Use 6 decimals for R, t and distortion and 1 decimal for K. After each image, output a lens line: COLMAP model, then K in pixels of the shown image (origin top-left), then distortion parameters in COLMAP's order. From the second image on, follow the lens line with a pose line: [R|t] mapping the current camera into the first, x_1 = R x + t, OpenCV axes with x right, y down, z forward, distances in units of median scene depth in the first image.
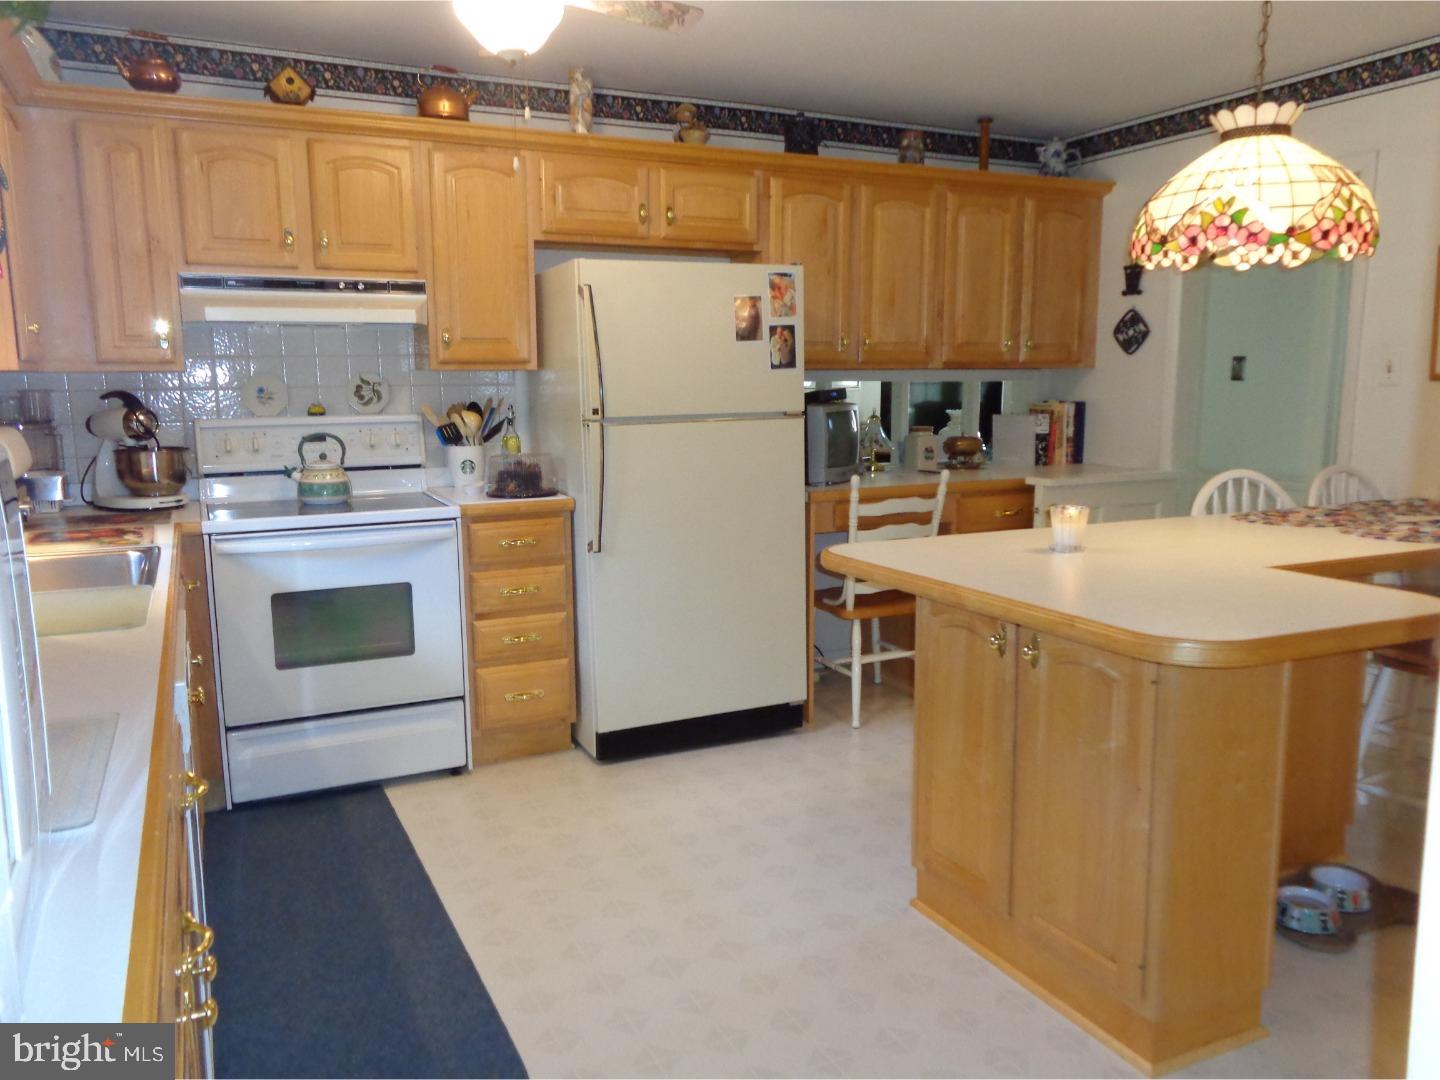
lens RADIAL K [[1087.4, 0, 722.0], [0, 1087.4, 546.6], [0, 0, 1]] dist [0.011773, 0.003937]
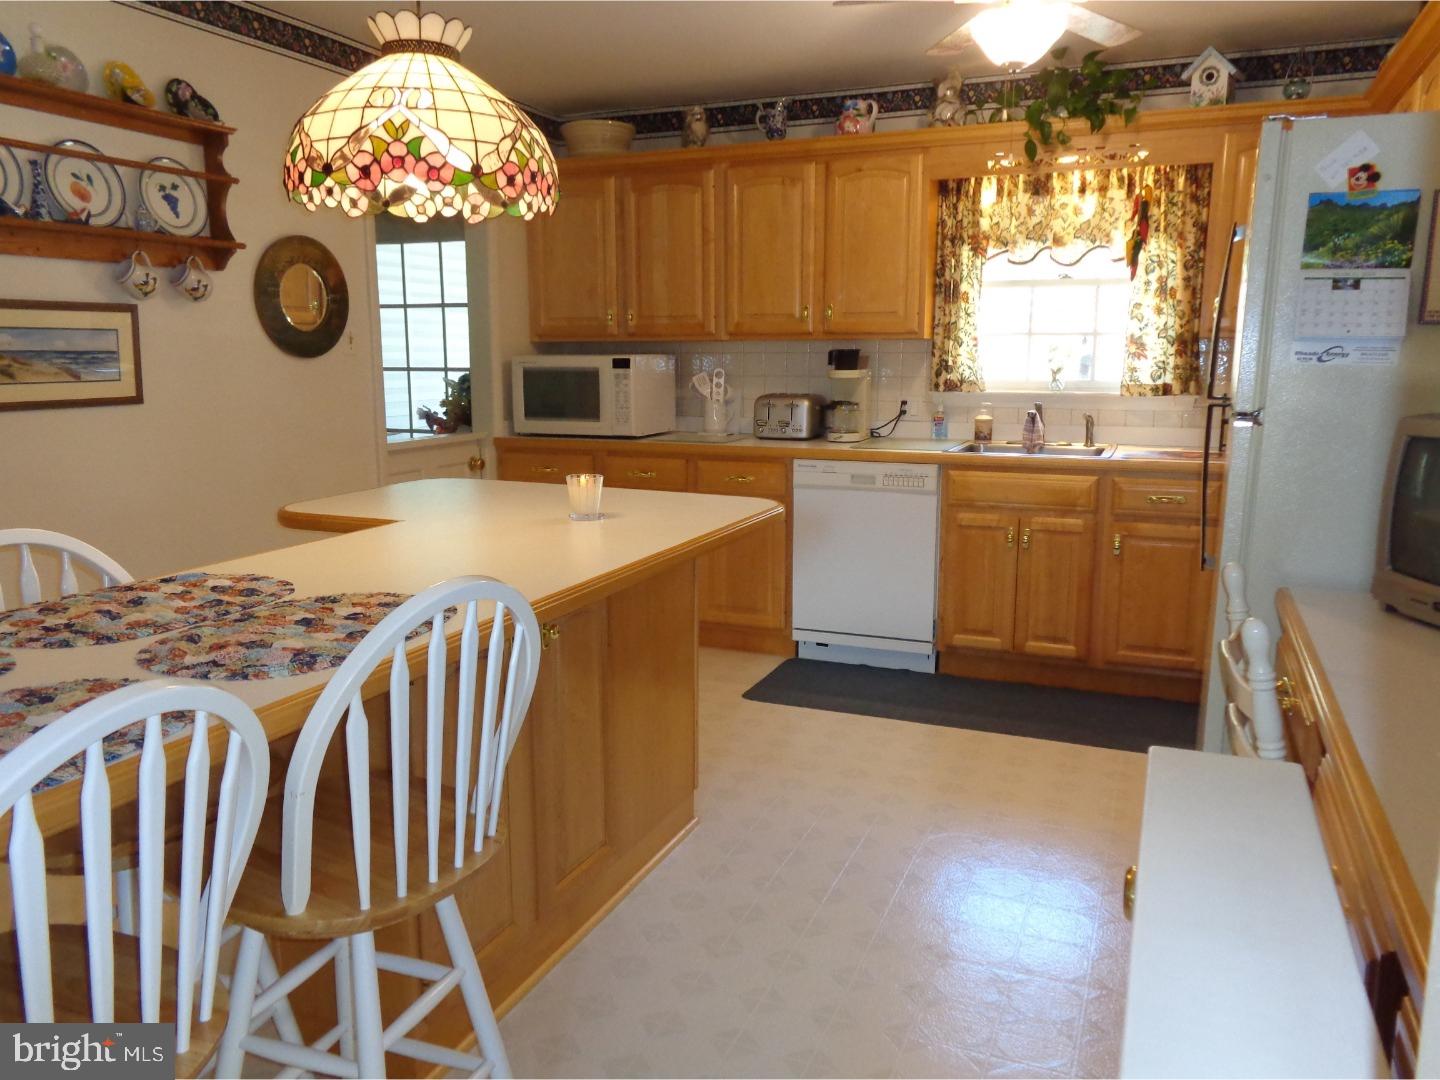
lens RADIAL K [[1087.4, 0, 725.6], [0, 1087.4, 539.8], [0, 0, 1]] dist [0.011773, 0.003937]
pose [[0.747728, -0.098450, 0.656666, 0.079864], [0.091698, 0.994782, 0.044727, -0.024235], [-0.657642, 0.026772, 0.752854, 0.234602]]
